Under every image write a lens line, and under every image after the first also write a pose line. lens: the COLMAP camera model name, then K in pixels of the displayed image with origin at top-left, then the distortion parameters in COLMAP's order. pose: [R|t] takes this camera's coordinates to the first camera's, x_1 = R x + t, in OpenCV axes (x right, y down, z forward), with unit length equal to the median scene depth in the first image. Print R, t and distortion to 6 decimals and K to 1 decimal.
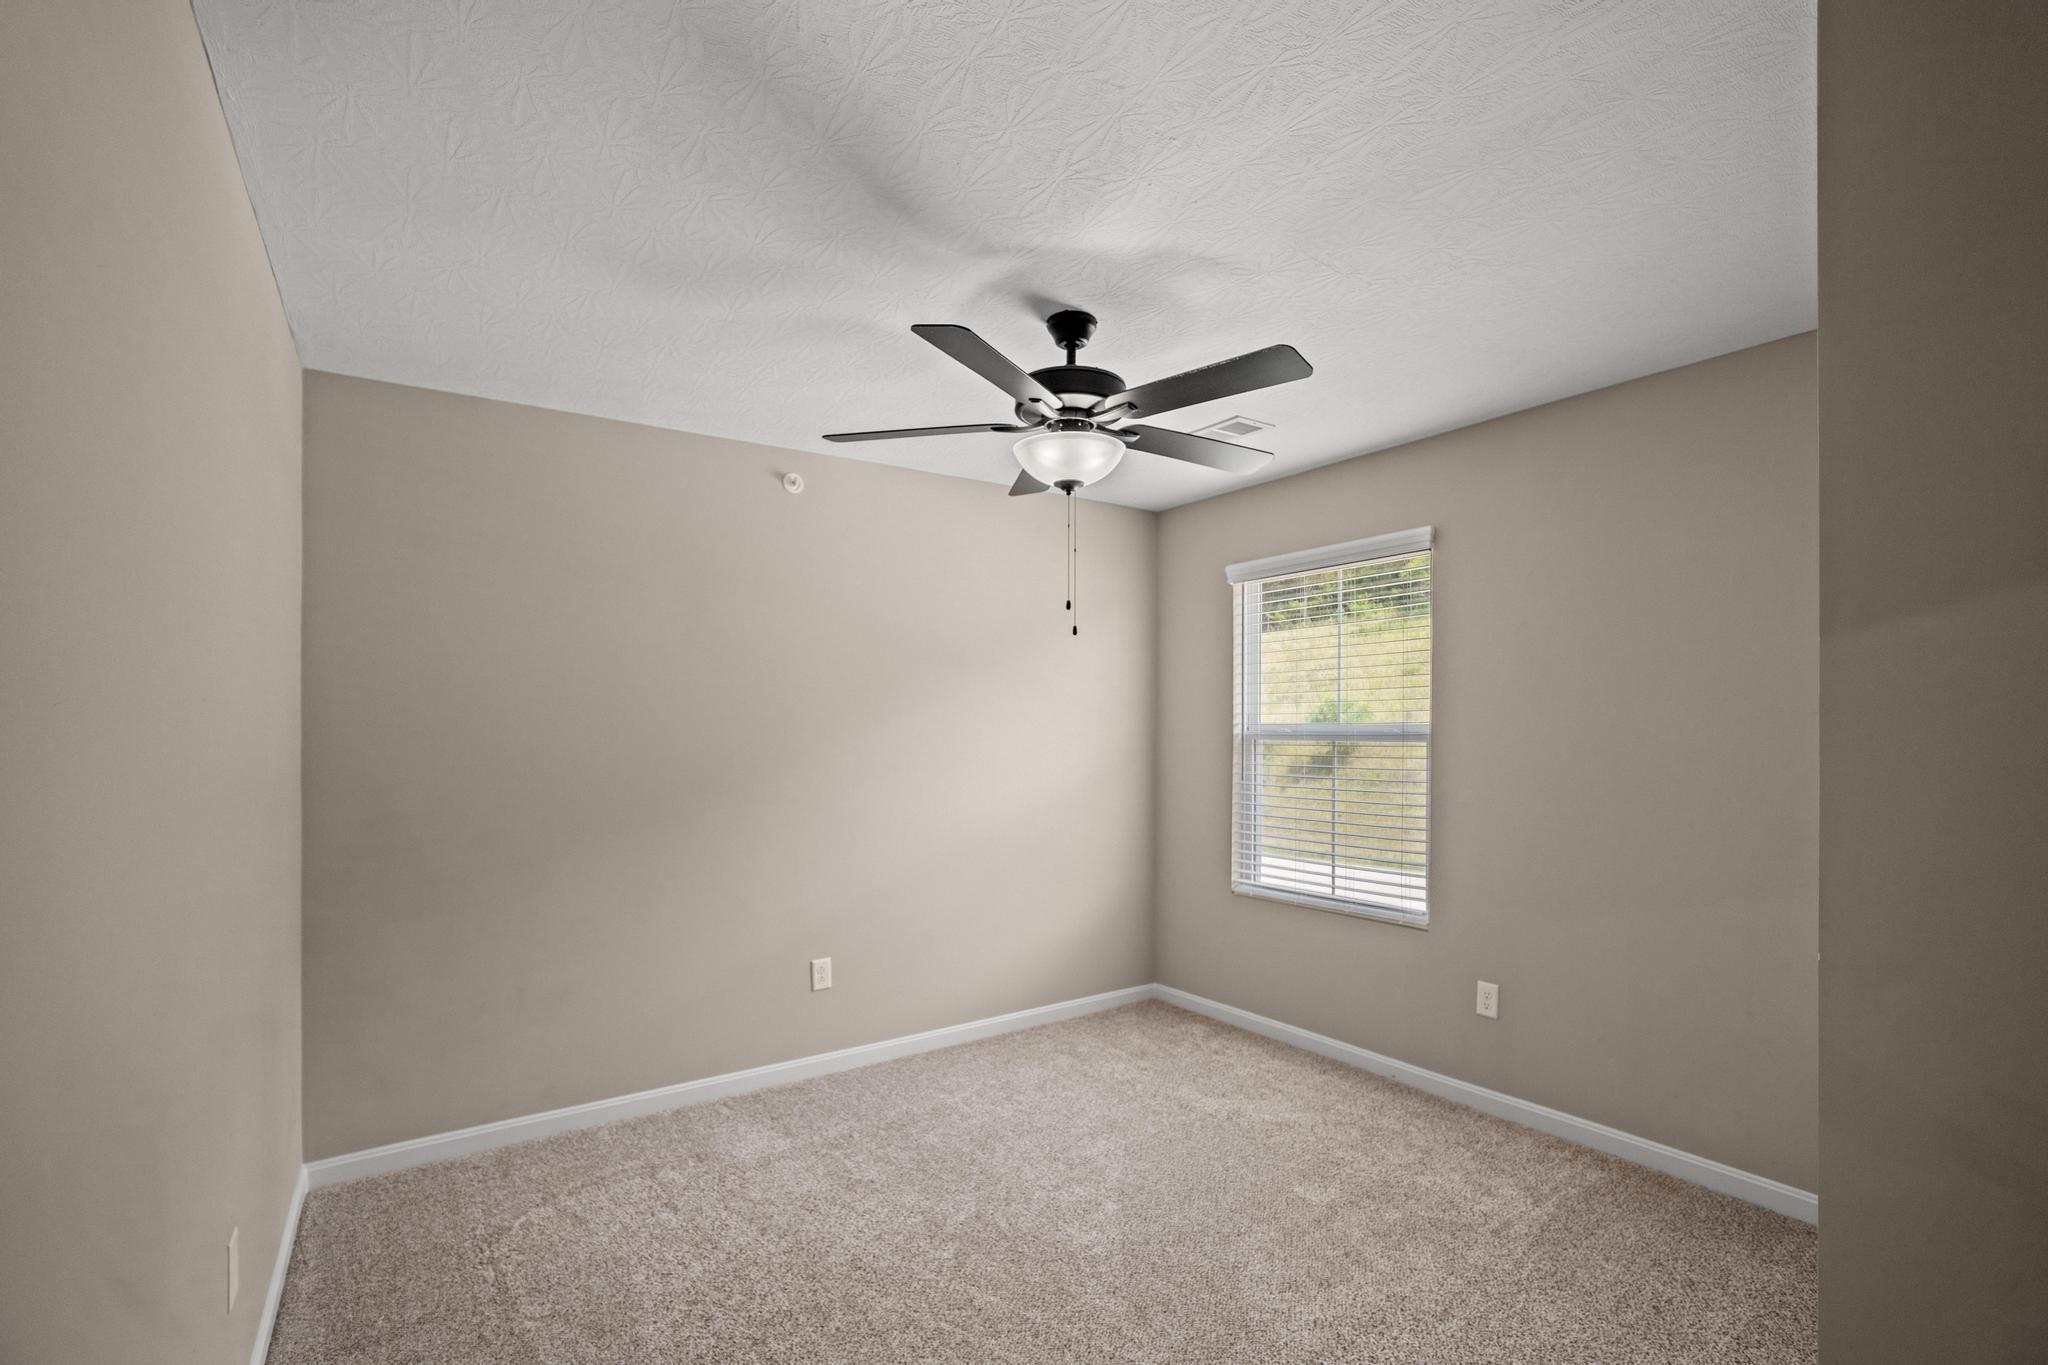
lens RADIAL K [[923.8, 0, 1028.0], [0, 923.8, 717.0], [0, 0, 1]] dist [-0.002010, -0.000174]
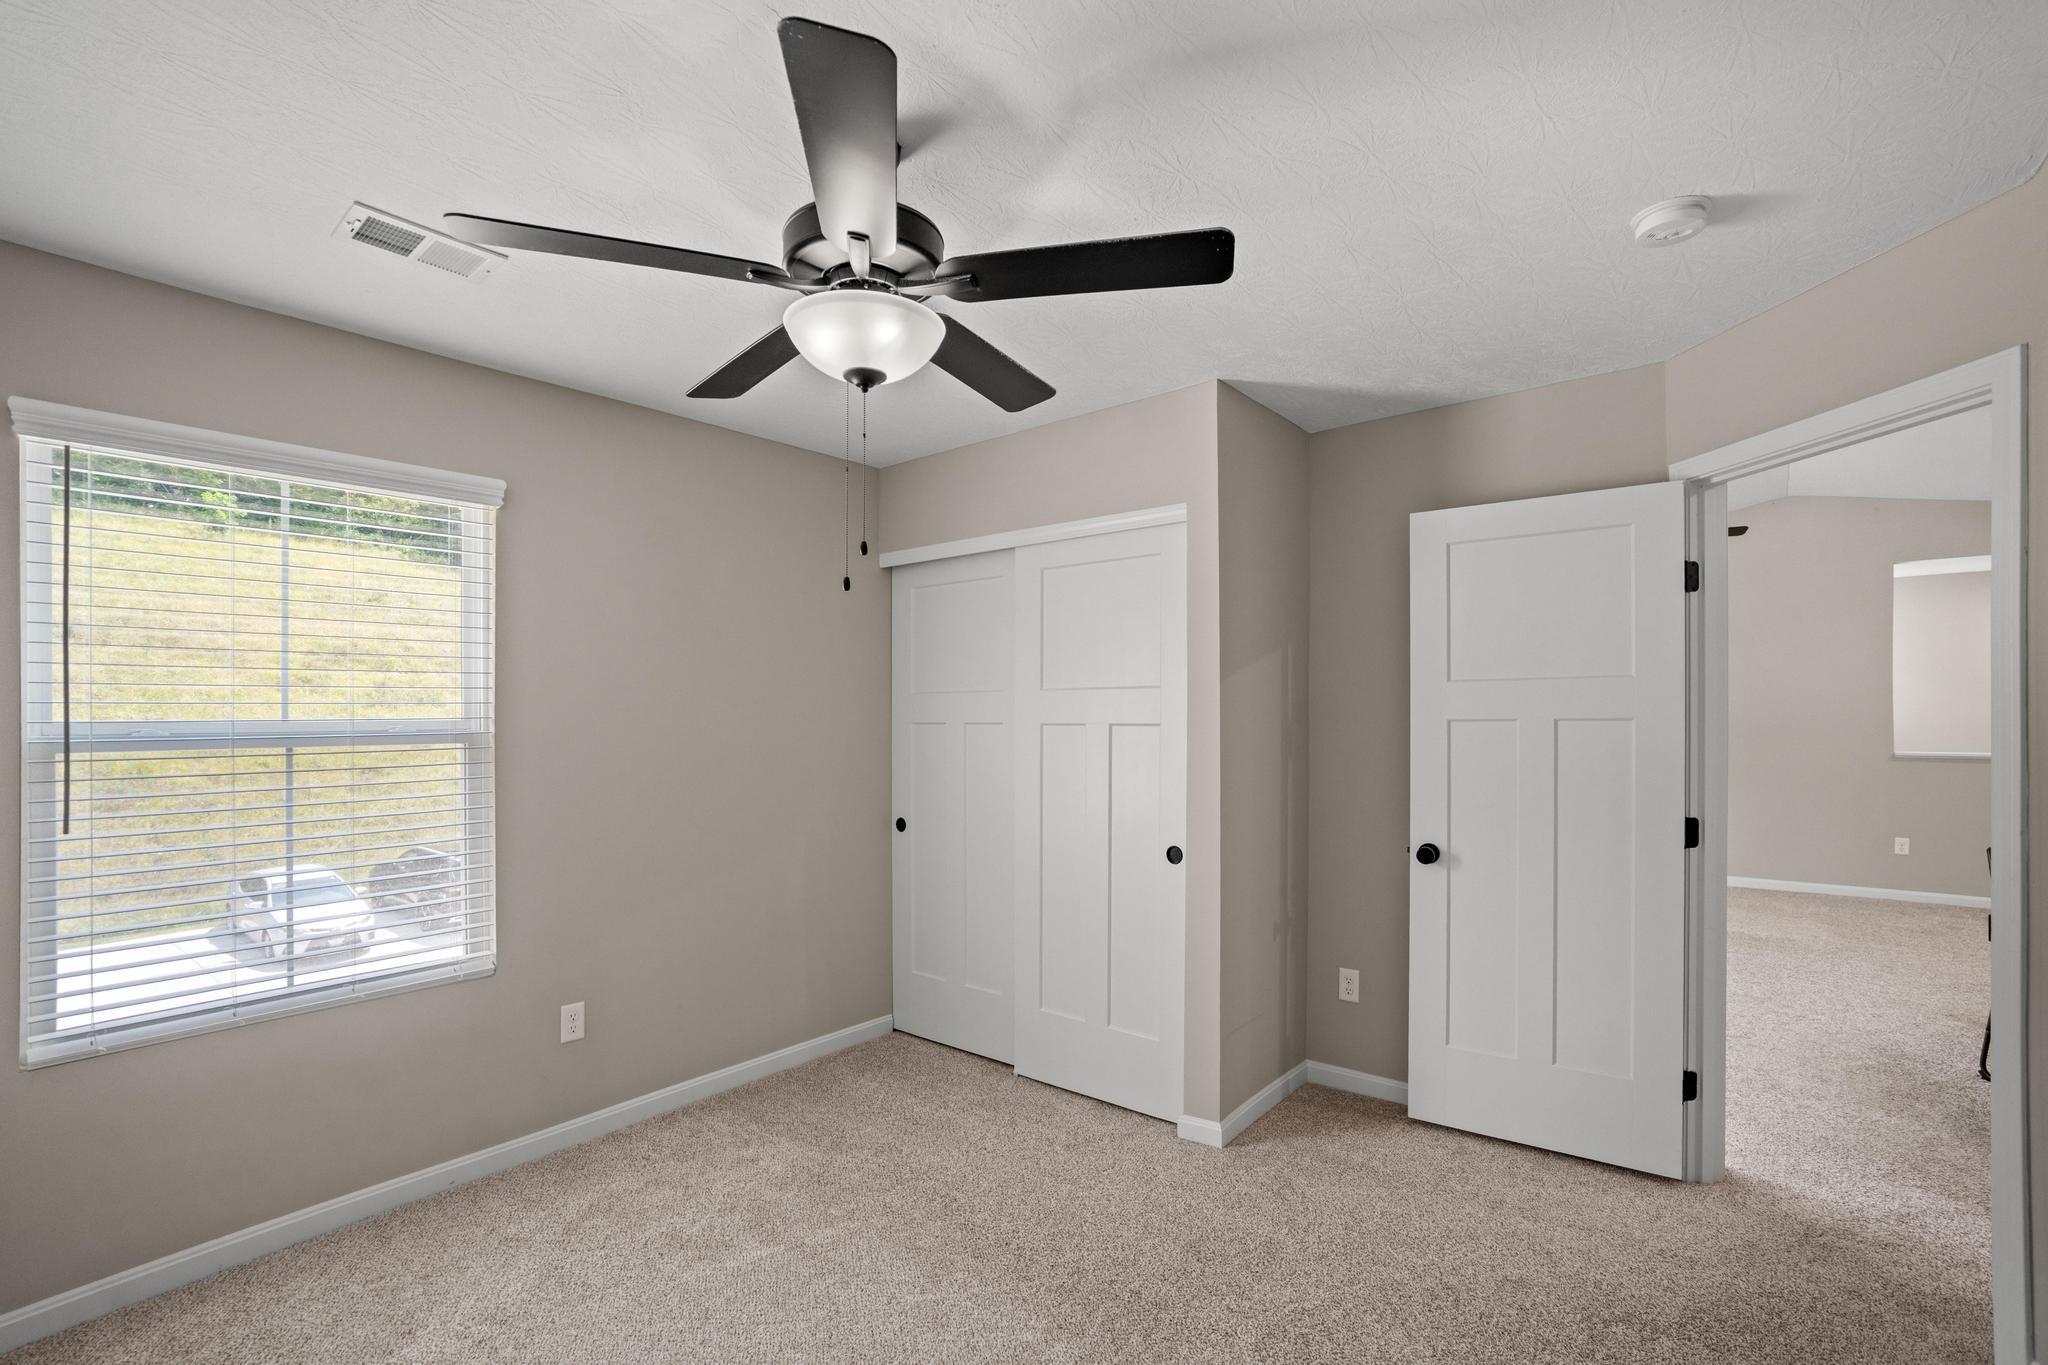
lens RADIAL K [[923.8, 0, 1028.0], [0, 923.8, 717.0], [0, 0, 1]] dist [-0.002010, -0.000174]
pose [[-0.279976, 0.006214, 0.959987, -0.523980], [-0.004394, 0.999960, -0.007755, 0.009374], [-0.959997, -0.006389, -0.279938, 0.850910]]
